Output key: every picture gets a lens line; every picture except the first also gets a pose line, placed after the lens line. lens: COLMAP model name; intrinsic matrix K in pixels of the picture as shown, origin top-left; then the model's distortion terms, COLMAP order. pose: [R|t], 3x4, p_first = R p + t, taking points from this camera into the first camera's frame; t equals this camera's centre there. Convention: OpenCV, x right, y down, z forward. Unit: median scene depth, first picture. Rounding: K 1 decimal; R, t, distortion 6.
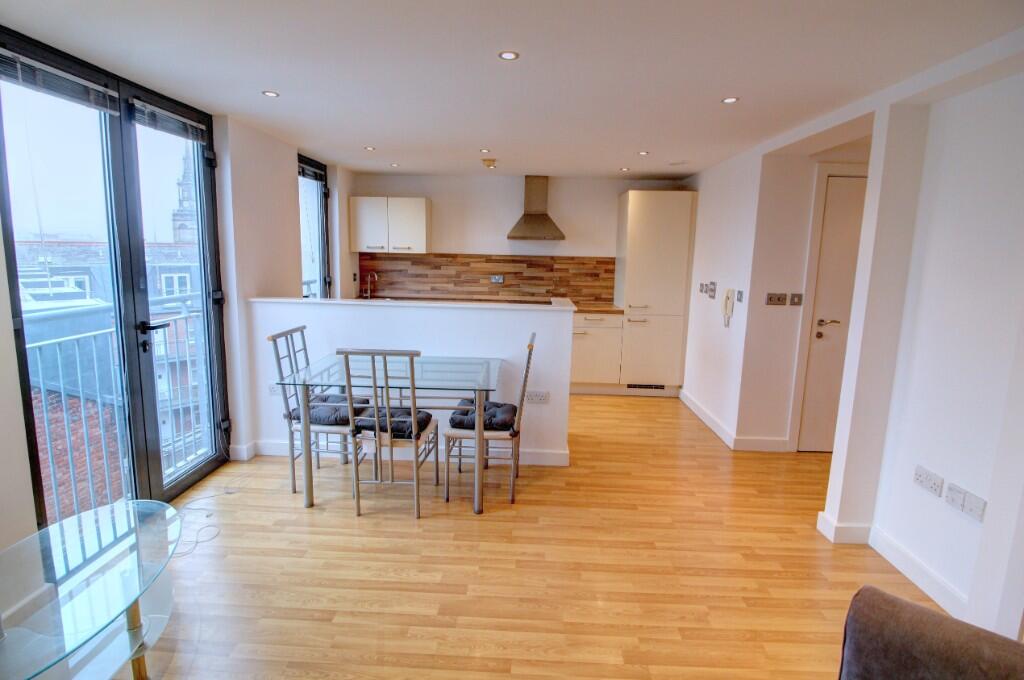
lens RADIAL K [[489.3, 0, 511.0], [0, 489.3, 322.8], [0, 0, 1]] dist [0.002629, -0.013416]
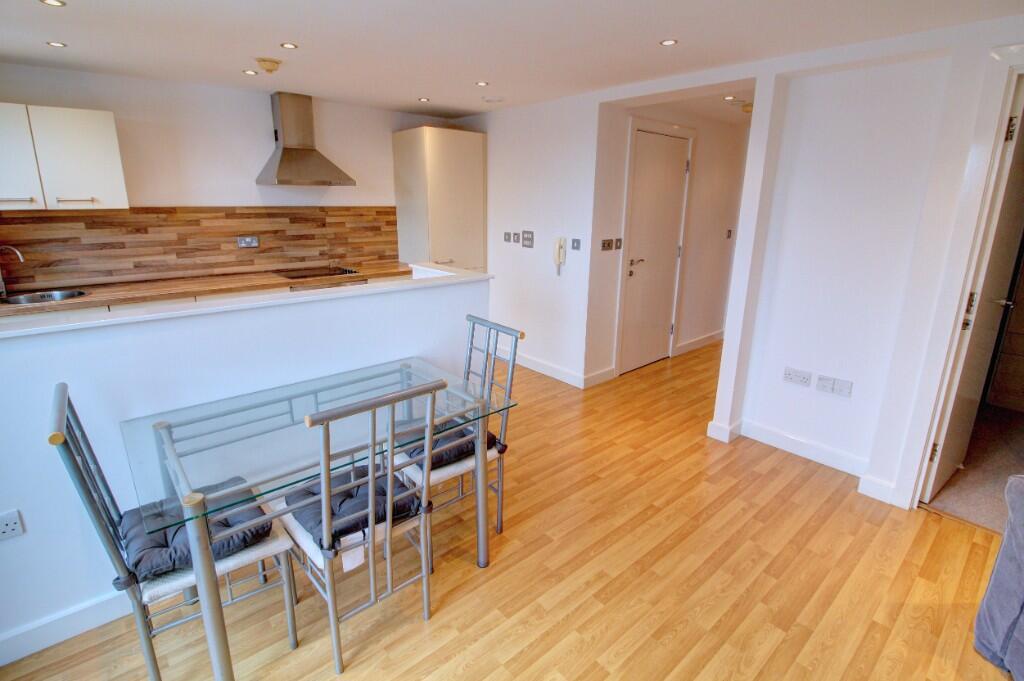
lens RADIAL K [[492.3, 0, 515.2], [0, 492.3, 325.9], [0, 0, 1]] dist [0.000083, -0.014145]
pose [[0.729030, -0.183555, 0.659411, -0.248478], [0.102844, 0.981811, 0.159597, -0.046989], [-0.676711, -0.048534, 0.734647, 0.232262]]
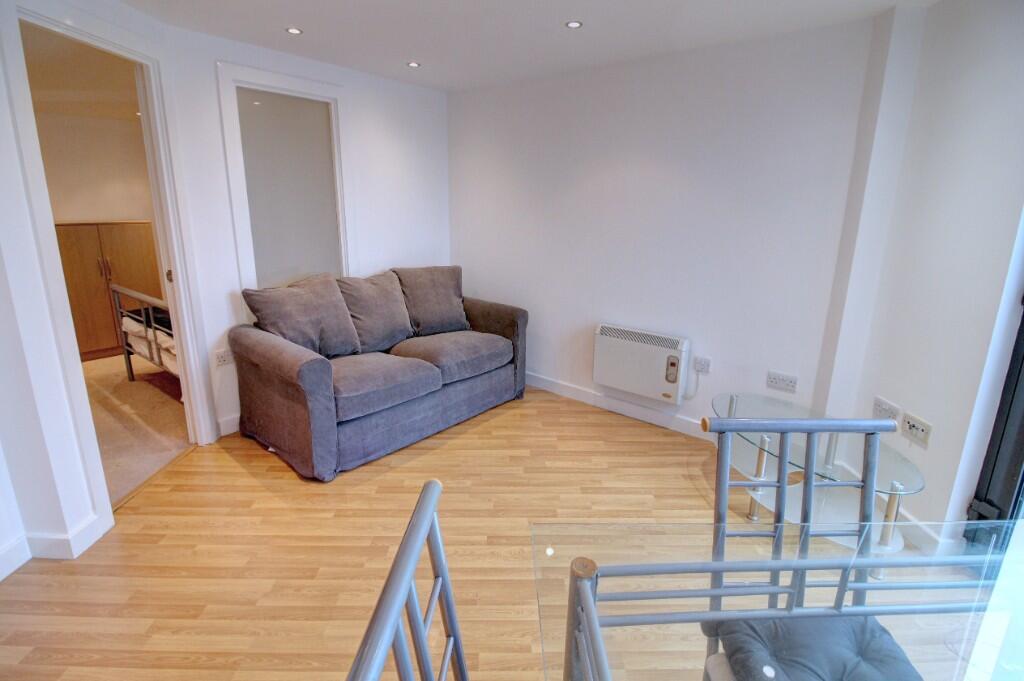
lens RADIAL K [[489.3, 0, 511.0], [0, 489.3, 323.3], [0, 0, 1]] dist [0.002629, -0.013416]
pose [[-0.998270, -0.025497, -0.052988, 0.006216], [-0.043551, 0.926053, 0.374872, -0.084446], [0.039511, 0.376531, -0.925561, 0.654936]]
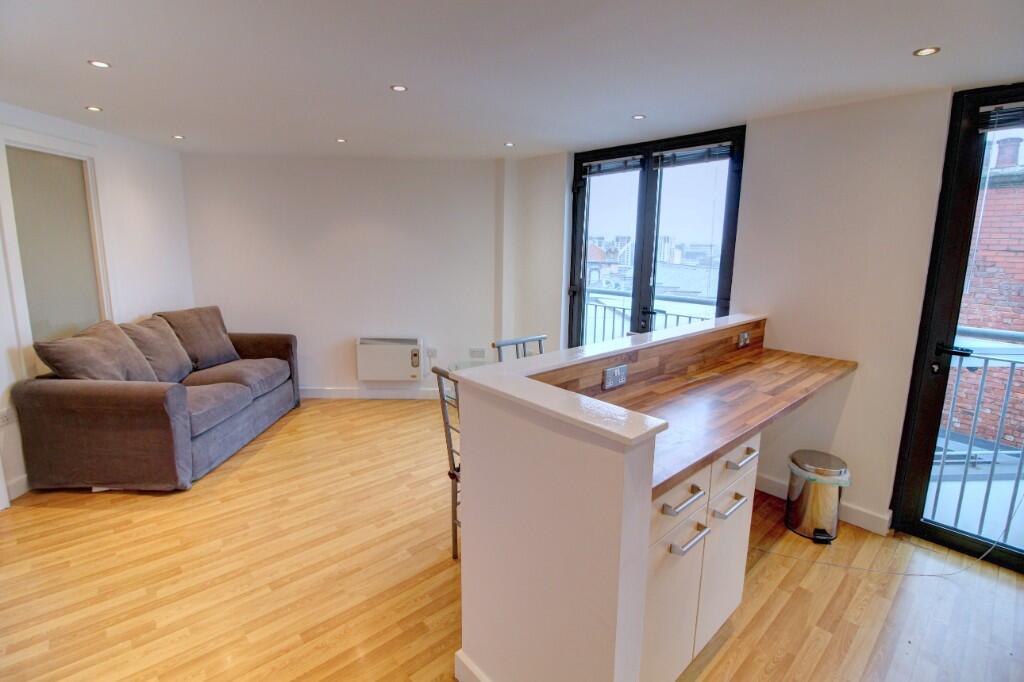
lens RADIAL K [[480.8, 0, 507.5], [0, 480.8, 320.6], [0, 0, 1]] dist [-0.002567, -0.000793]
pose [[-0.725656, 0.073601, -0.684110, 0.261528], [-0.130433, 0.961520, 0.241800, -0.125778], [0.675582, 0.264694, -0.688132, 0.849430]]
